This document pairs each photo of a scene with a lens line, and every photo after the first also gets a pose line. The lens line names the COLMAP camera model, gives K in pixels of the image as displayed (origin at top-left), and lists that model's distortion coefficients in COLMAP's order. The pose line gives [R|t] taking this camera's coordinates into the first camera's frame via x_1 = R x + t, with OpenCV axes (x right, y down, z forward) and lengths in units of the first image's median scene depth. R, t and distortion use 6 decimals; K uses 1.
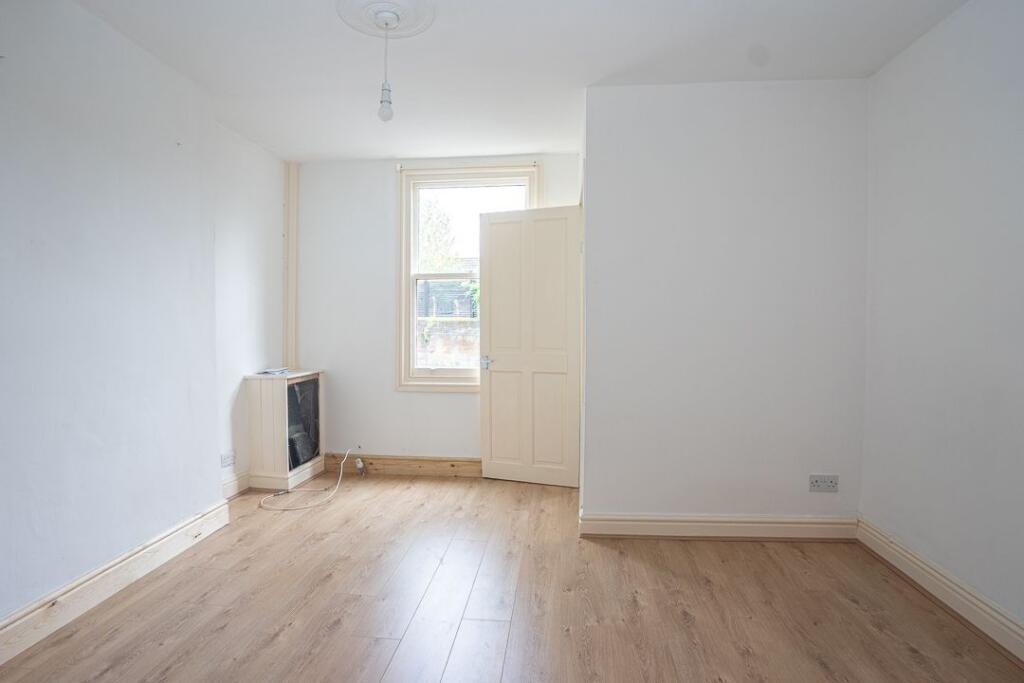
lens RADIAL K [[541.0, 0, 508.4], [0, 541.0, 338.3], [0, 0, 1]] dist [-0.083584, 0.041329]
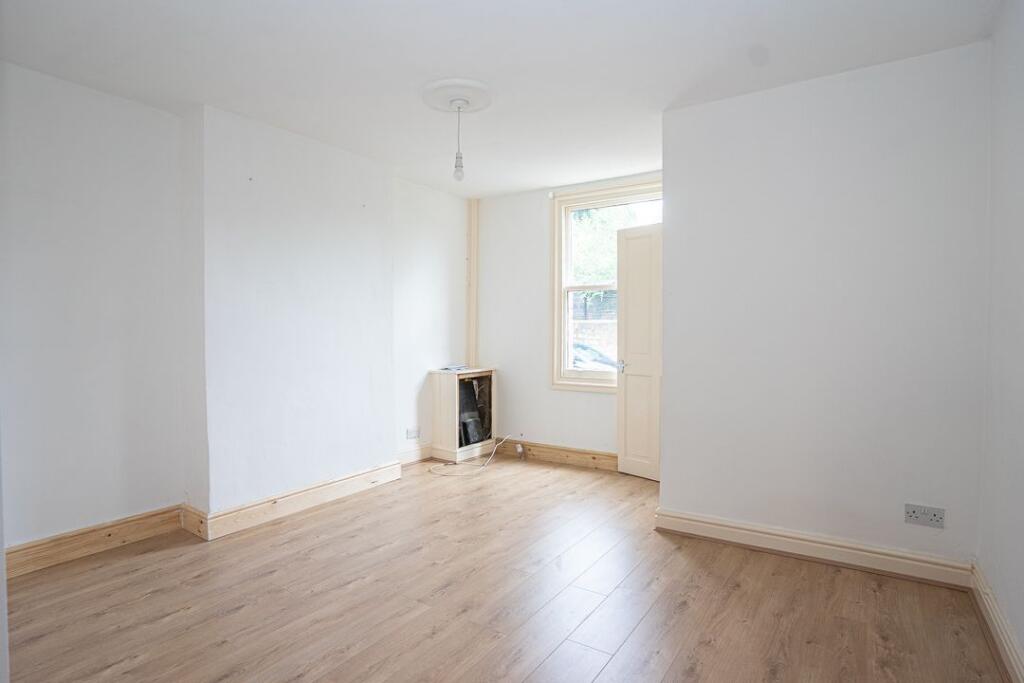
lens RADIAL K [[541.0, 0, 508.4], [0, 541.0, 338.3], [0, 0, 1]] dist [-0.083584, 0.041329]
pose [[0.879522, 0.008405, -0.475783, 0.297189], [-0.010787, 0.999939, -0.002278, -0.007267], [0.475735, 0.007136, 0.879560, -0.069576]]
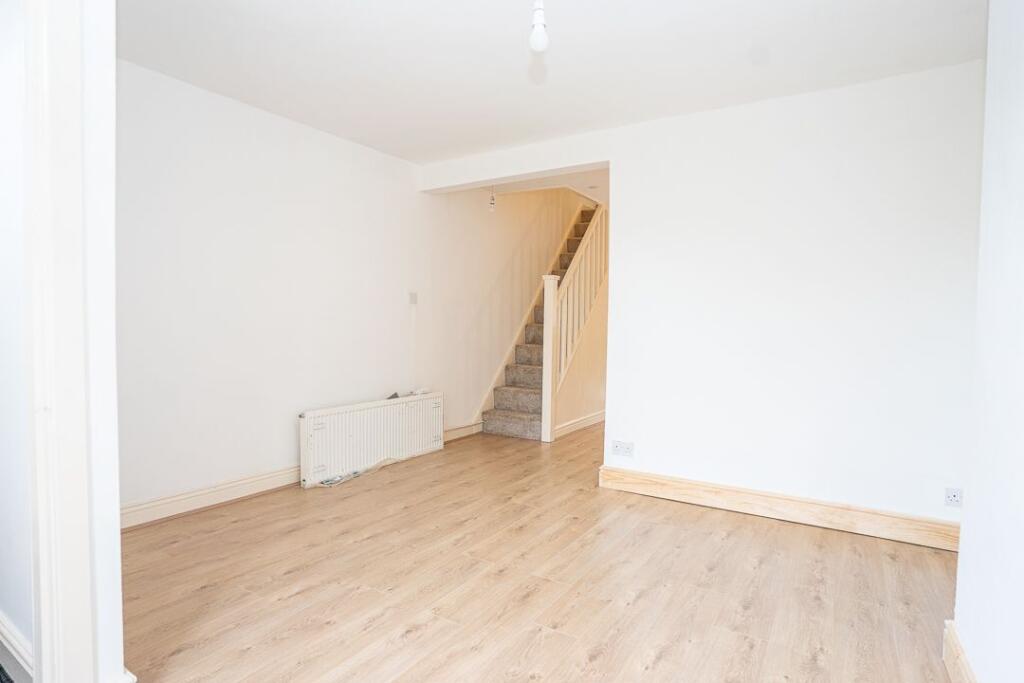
lens RADIAL K [[541.0, 0, 508.4], [0, 541.0, 338.3], [0, 0, 1]] dist [-0.083584, 0.041329]
pose [[-0.894072, -0.027451, 0.447082, -0.312640], [-0.002519, 0.998413, 0.056266, -0.017475], [-0.447917, 0.049179, -0.892722, 0.985726]]
